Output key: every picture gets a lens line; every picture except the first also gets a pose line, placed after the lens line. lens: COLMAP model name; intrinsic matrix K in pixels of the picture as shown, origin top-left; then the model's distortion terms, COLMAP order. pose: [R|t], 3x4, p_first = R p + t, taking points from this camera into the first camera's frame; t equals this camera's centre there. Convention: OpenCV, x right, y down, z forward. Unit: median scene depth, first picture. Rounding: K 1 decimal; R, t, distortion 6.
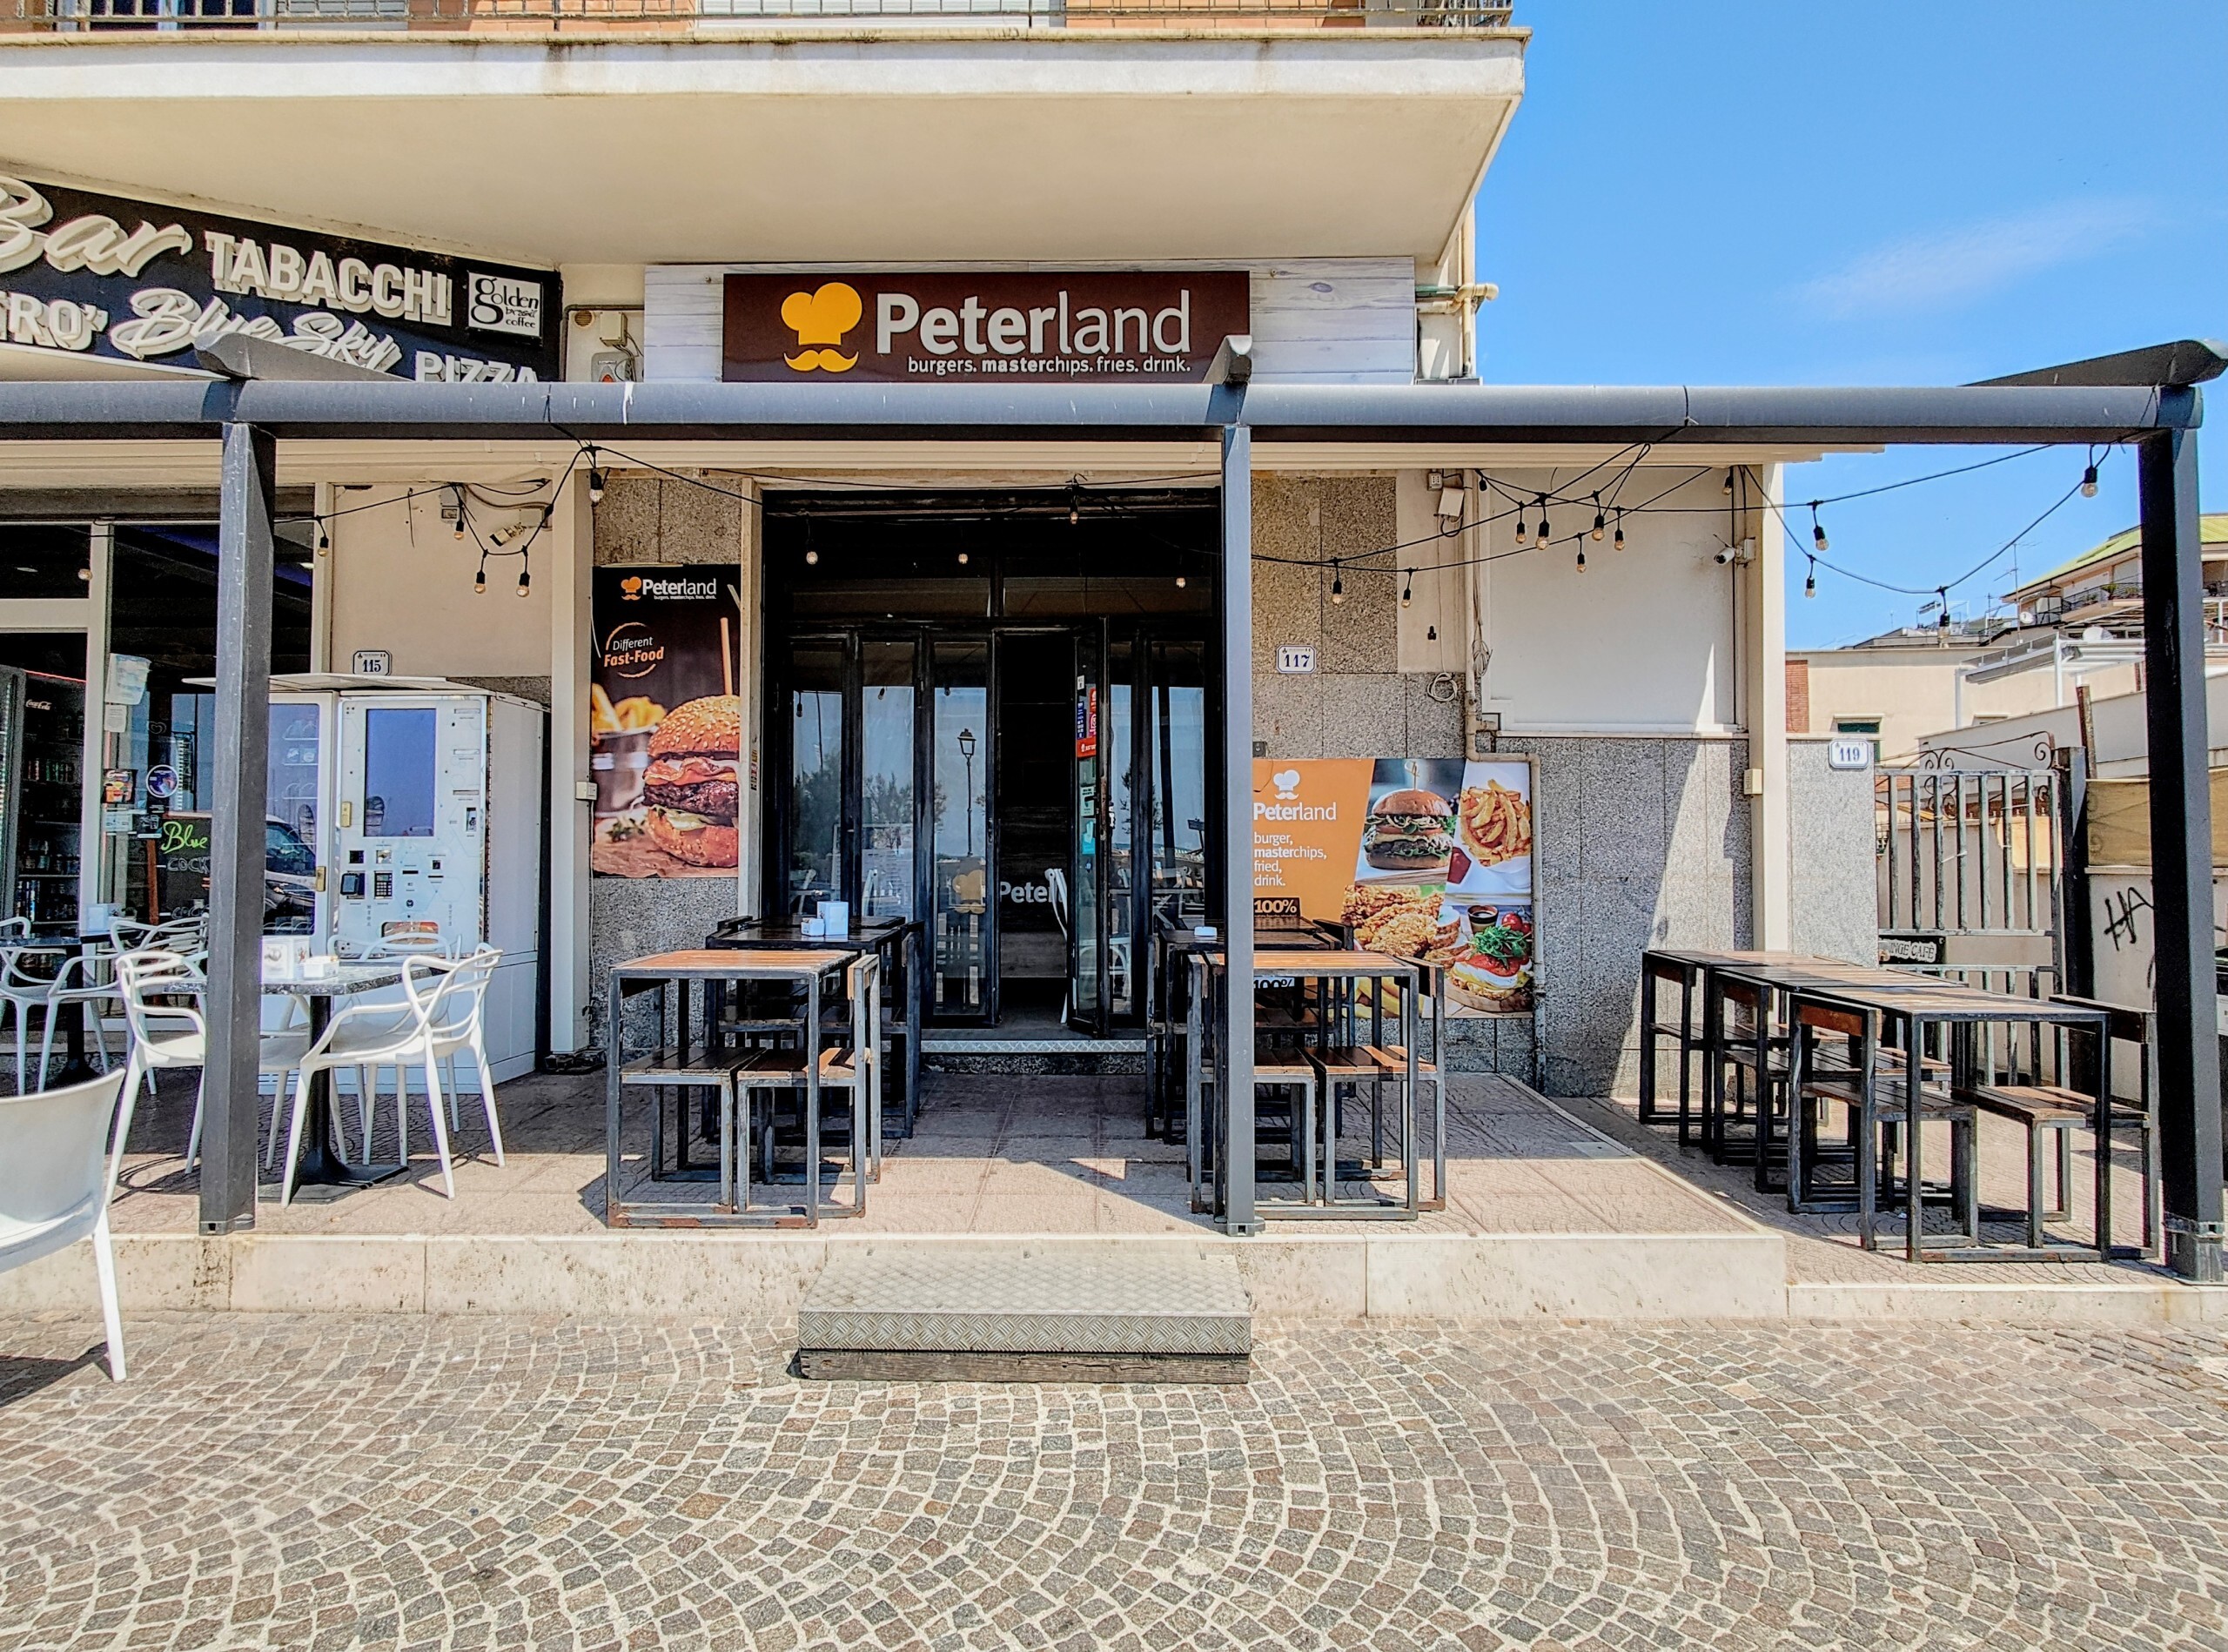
lens RADIAL K [[1177.2, 0, 1107.8], [0, 1177.2, 810.4], [0, 0, 1]] dist [-0.010775, 0.008543]
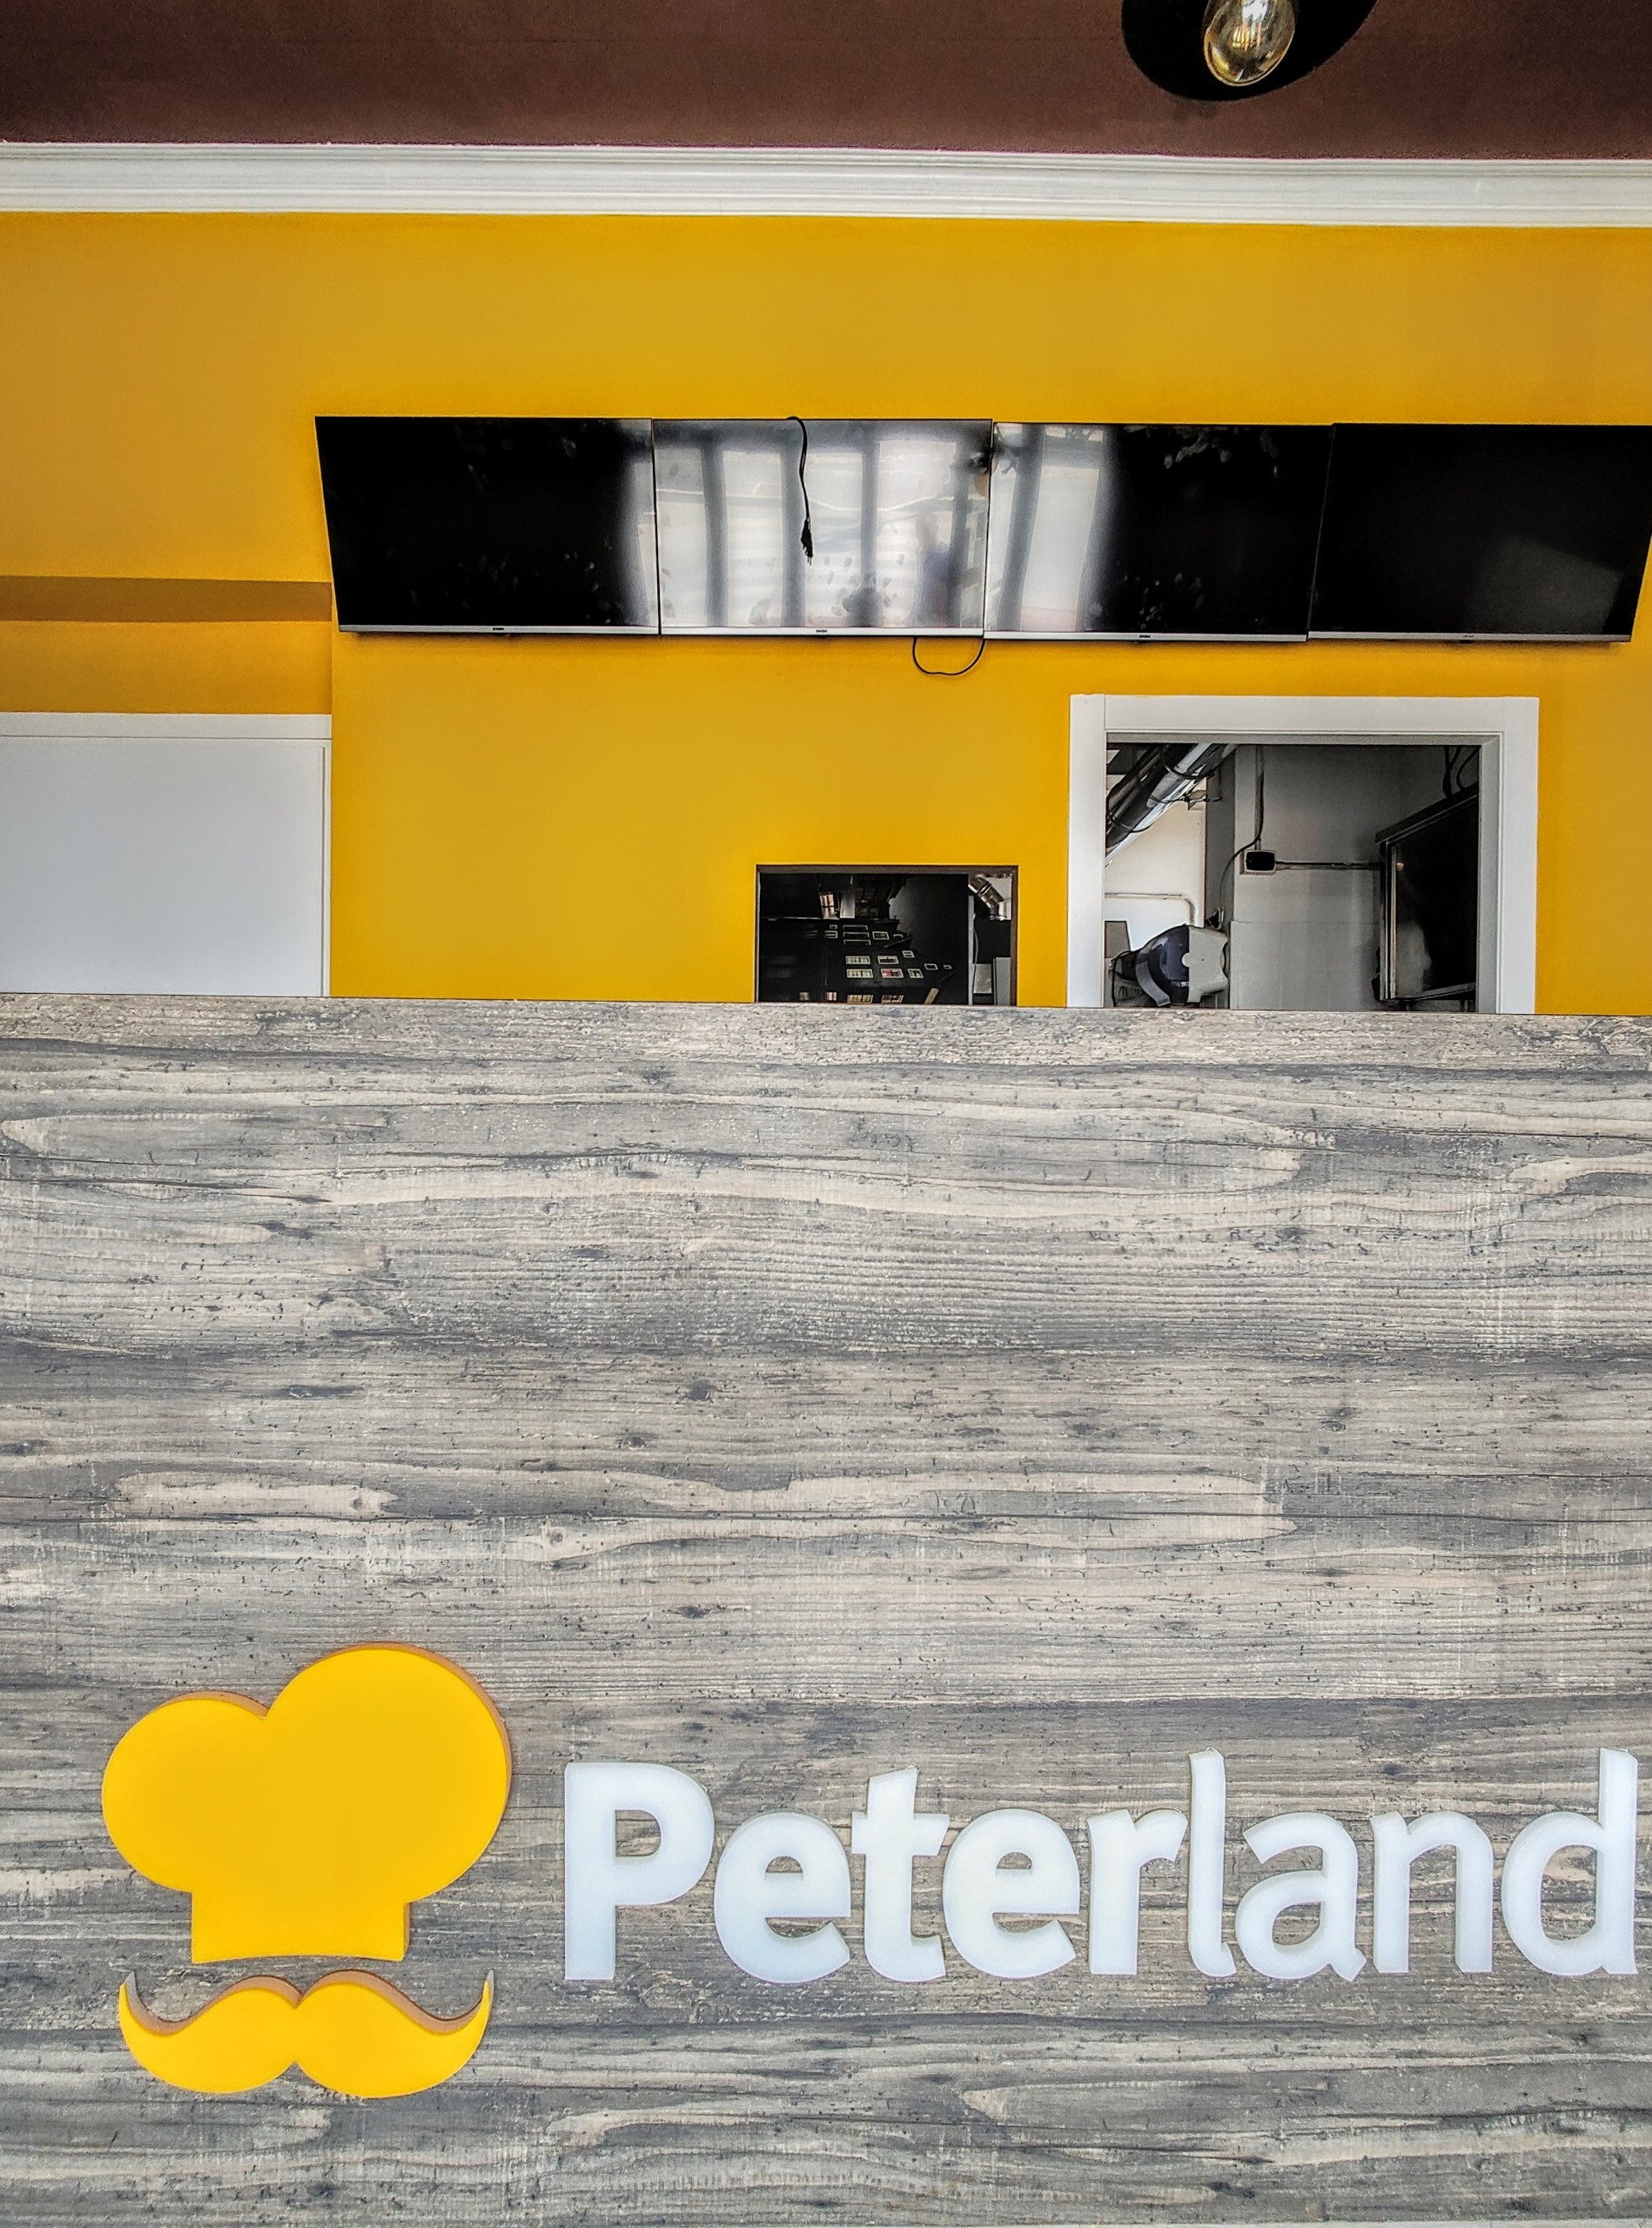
lens RADIAL K [[1177.2, 0, 829.4], [0, 1177.2, 1130.4], [0, 0, 1]] dist [-0.010775, 0.008543]
pose [[0.999414, 0.016982, 0.029704, -0.143167], [-0.018498, 0.998500, 0.051532, -0.611144], [-0.028784, -0.052051, 0.998230, 0.719540]]
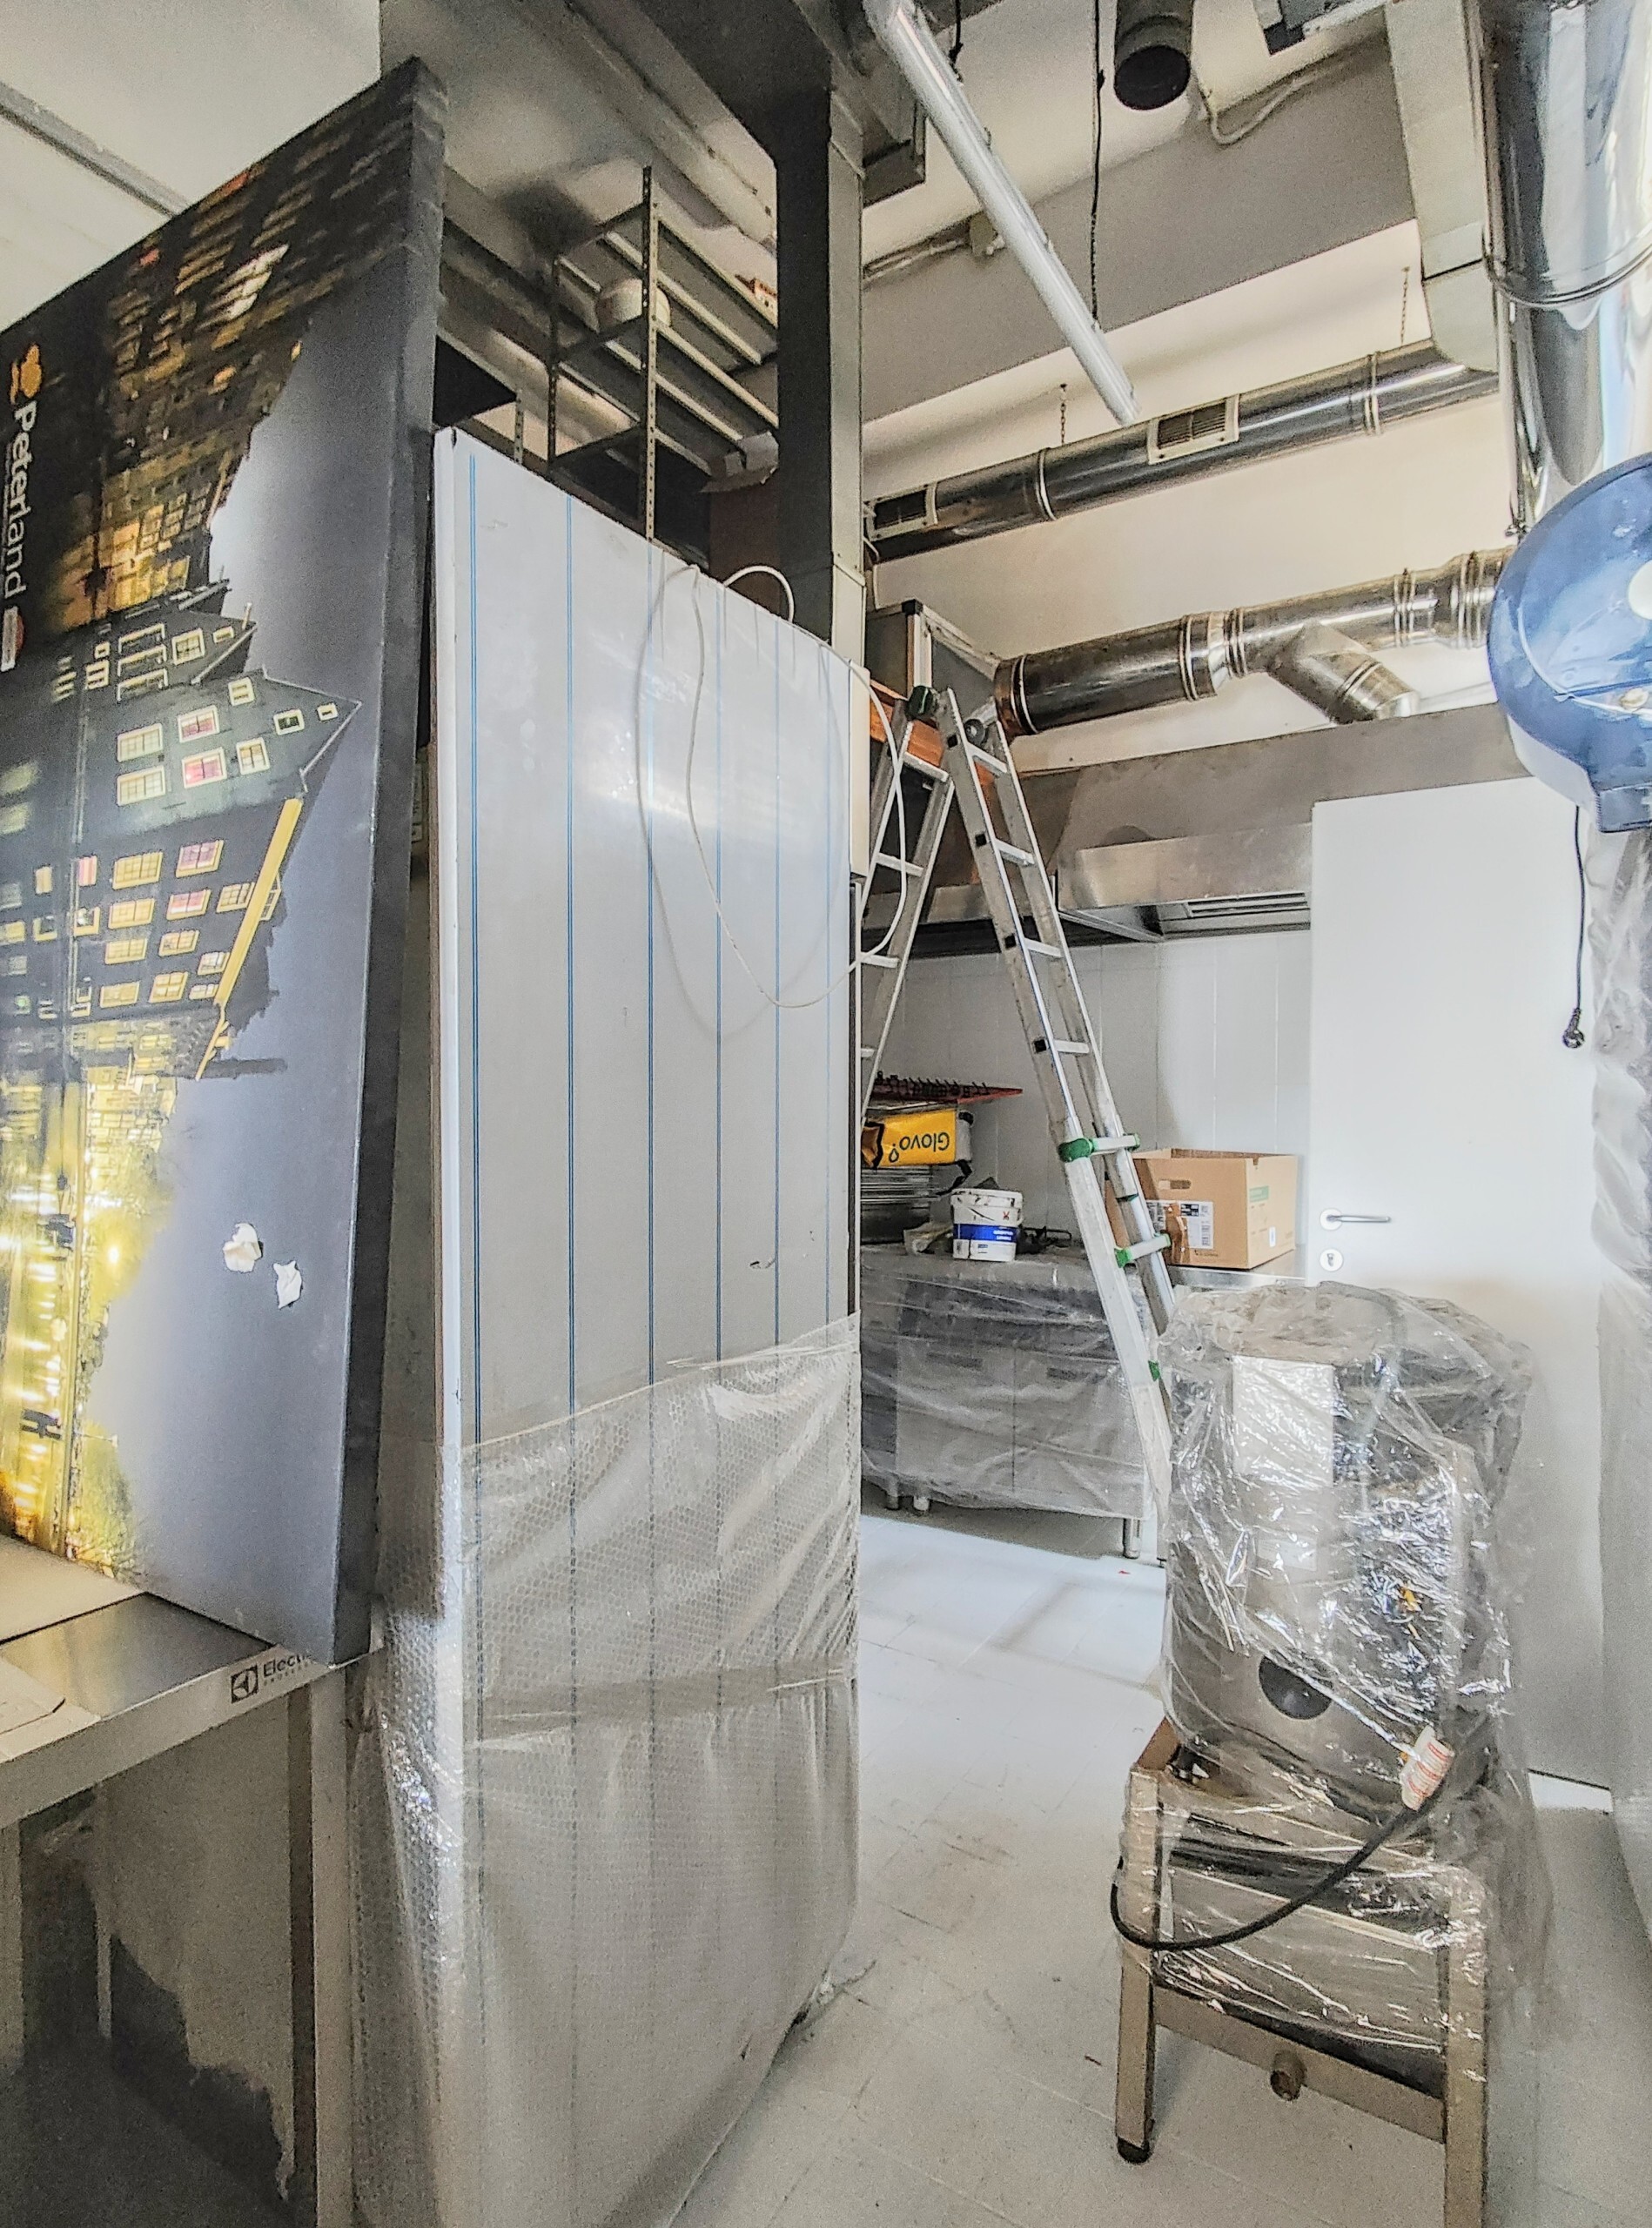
lens RADIAL K [[1177.2, 0, 830.4], [0, 1177.2, 1114.0], [0, 0, 1]] dist [-0.010775, 0.008543]
pose [[0.863385, 0.020437, -0.504131, 0.393789], [0.006984, 0.998600, 0.052441, -0.629079], [0.504497, -0.048798, 0.862033, 1.955811]]
